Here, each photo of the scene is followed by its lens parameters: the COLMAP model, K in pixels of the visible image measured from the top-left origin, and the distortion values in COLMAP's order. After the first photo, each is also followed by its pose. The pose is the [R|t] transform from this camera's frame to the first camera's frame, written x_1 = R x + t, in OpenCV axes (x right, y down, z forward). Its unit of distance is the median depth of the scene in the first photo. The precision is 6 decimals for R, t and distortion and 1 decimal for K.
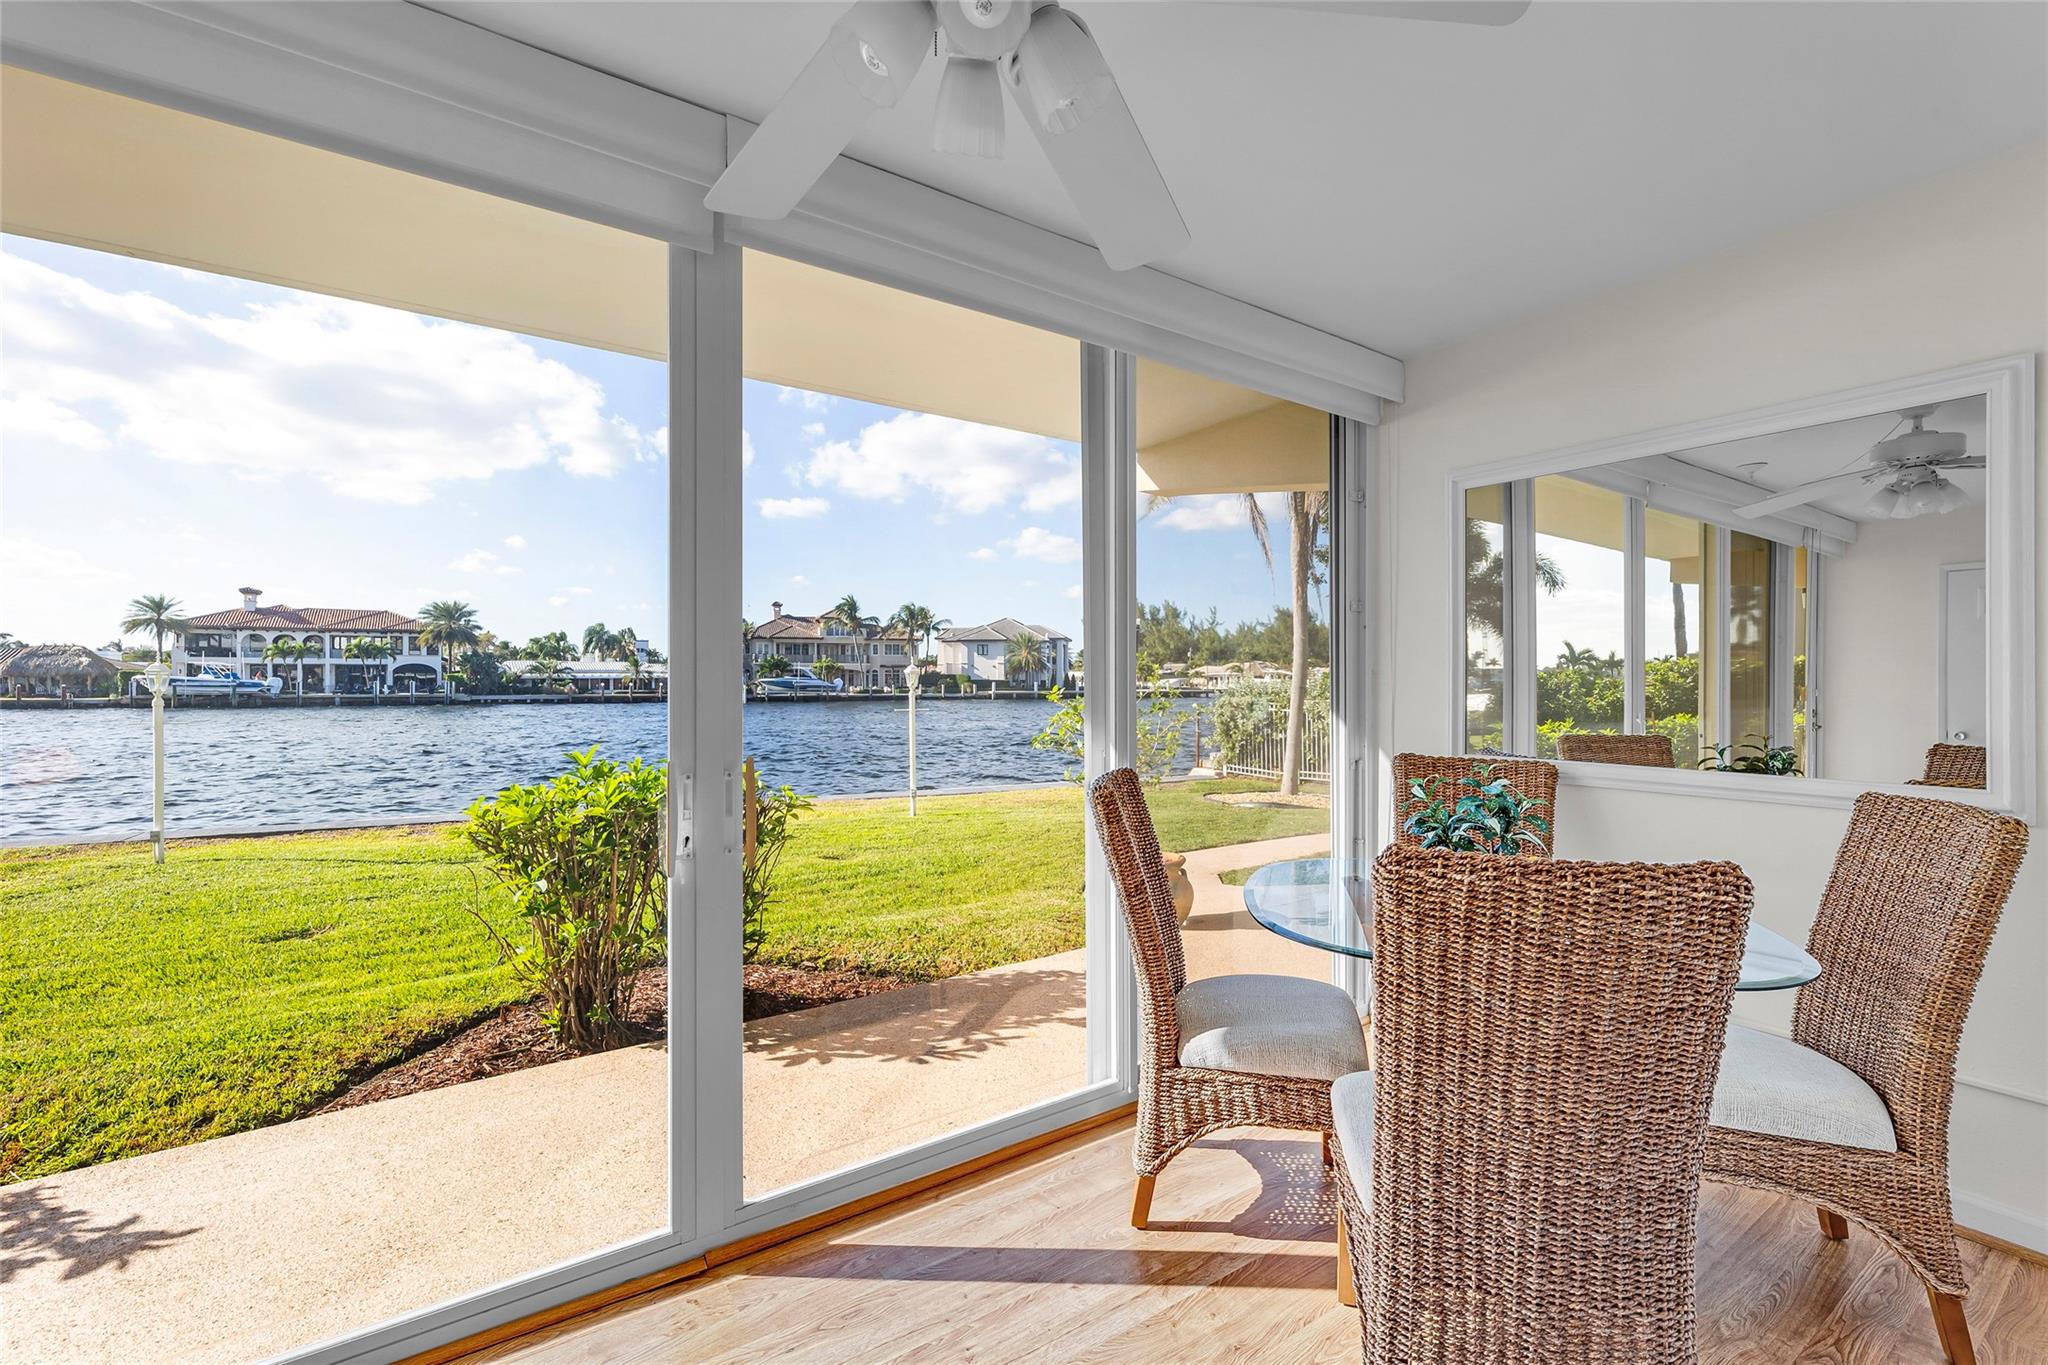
lens RADIAL K [[861.6, 0, 1024.8], [0, 861.6, 679.0], [0, 0, 1]] dist [-0.001959, -0.000313]
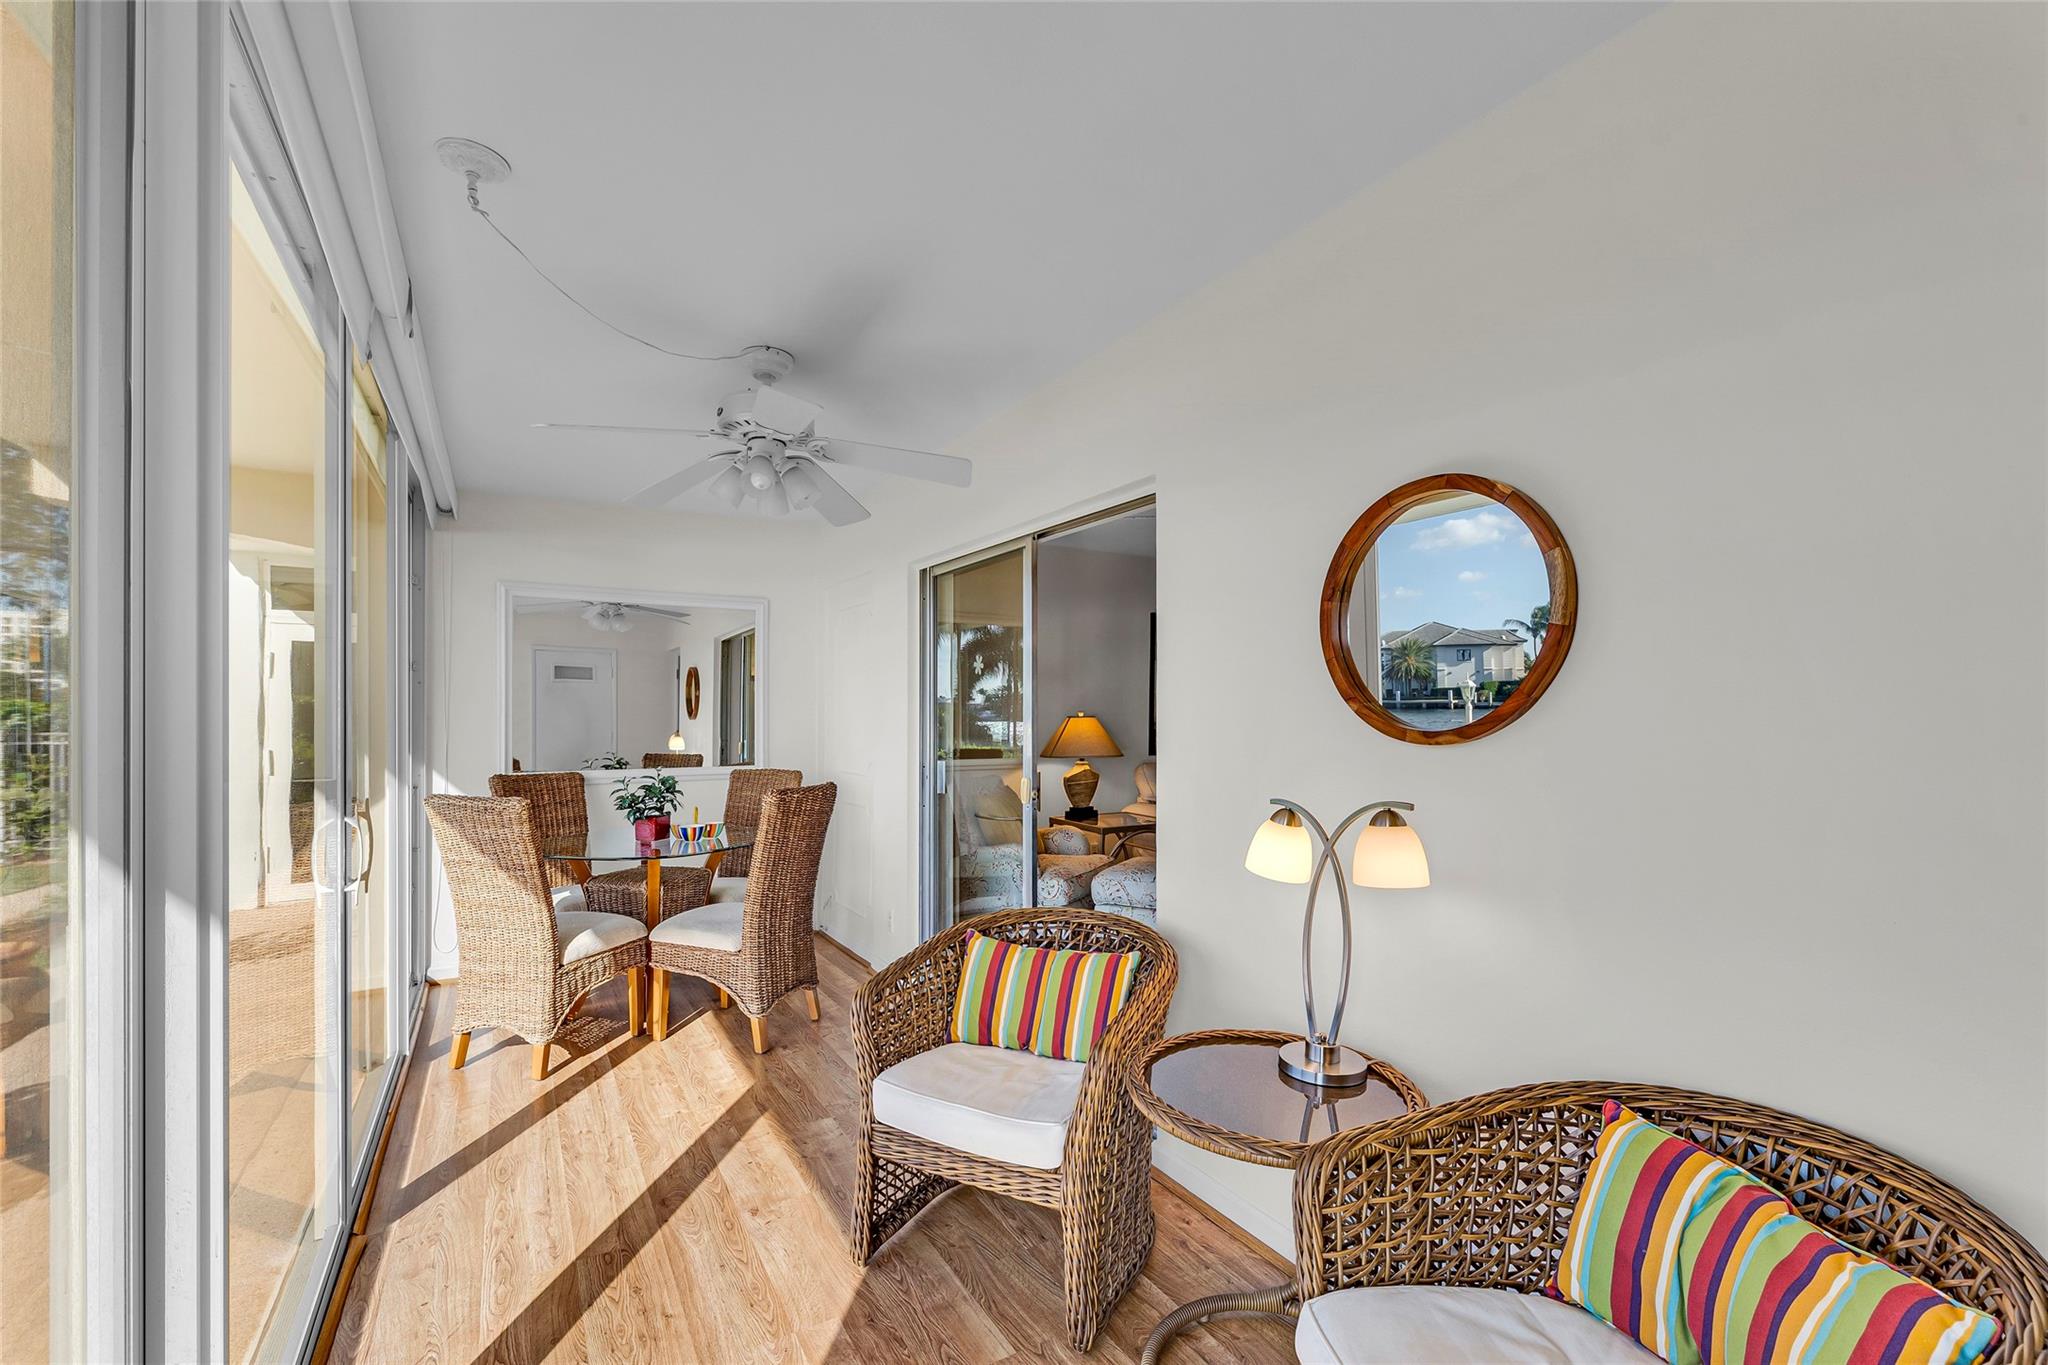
lens RADIAL K [[865.5, 0, 1018.3], [0, 865.5, 708.1], [0, 0, 1]] dist [-0.000455, -0.000087]
pose [[0.074987, 0.006453, 0.997164, -0.152929], [-0.001437, 0.999979, -0.006364, -0.002734], [-0.997183, -0.000956, 0.074995, 0.003050]]
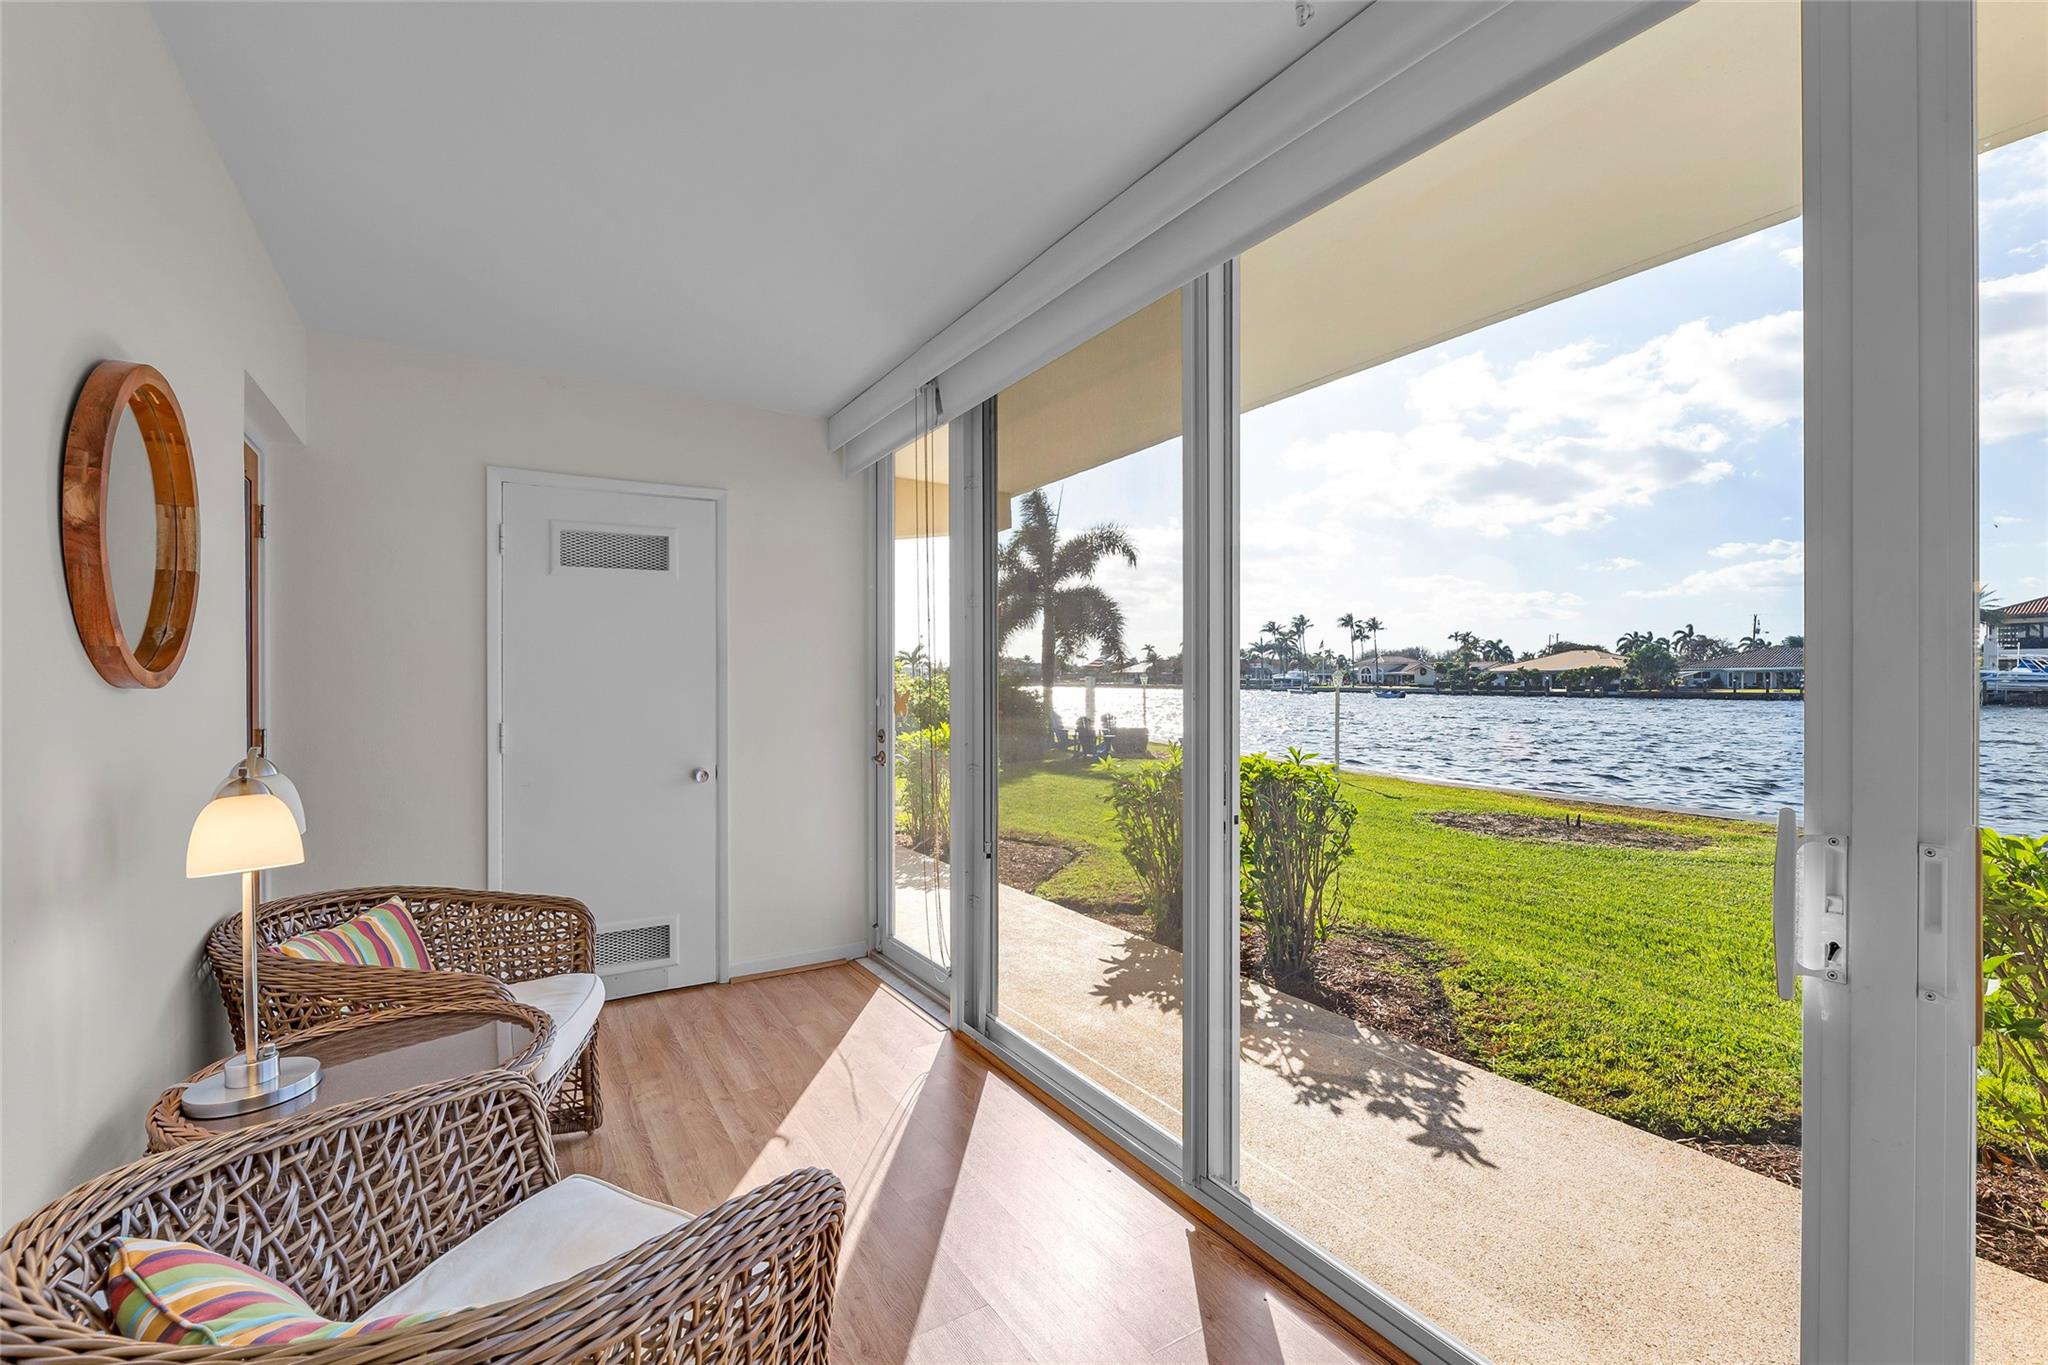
lens RADIAL K [[864.9, 0, 1024.9], [0, 864.9, 688.6], [0, 0, 1]] dist [0.002398, 0.000078]
pose [[-0.031282, 0.007642, -0.999481, 0.020628], [0.006047, 0.999954, 0.007457, 0.000591], [0.999492, -0.005811, -0.031326, 0.048328]]
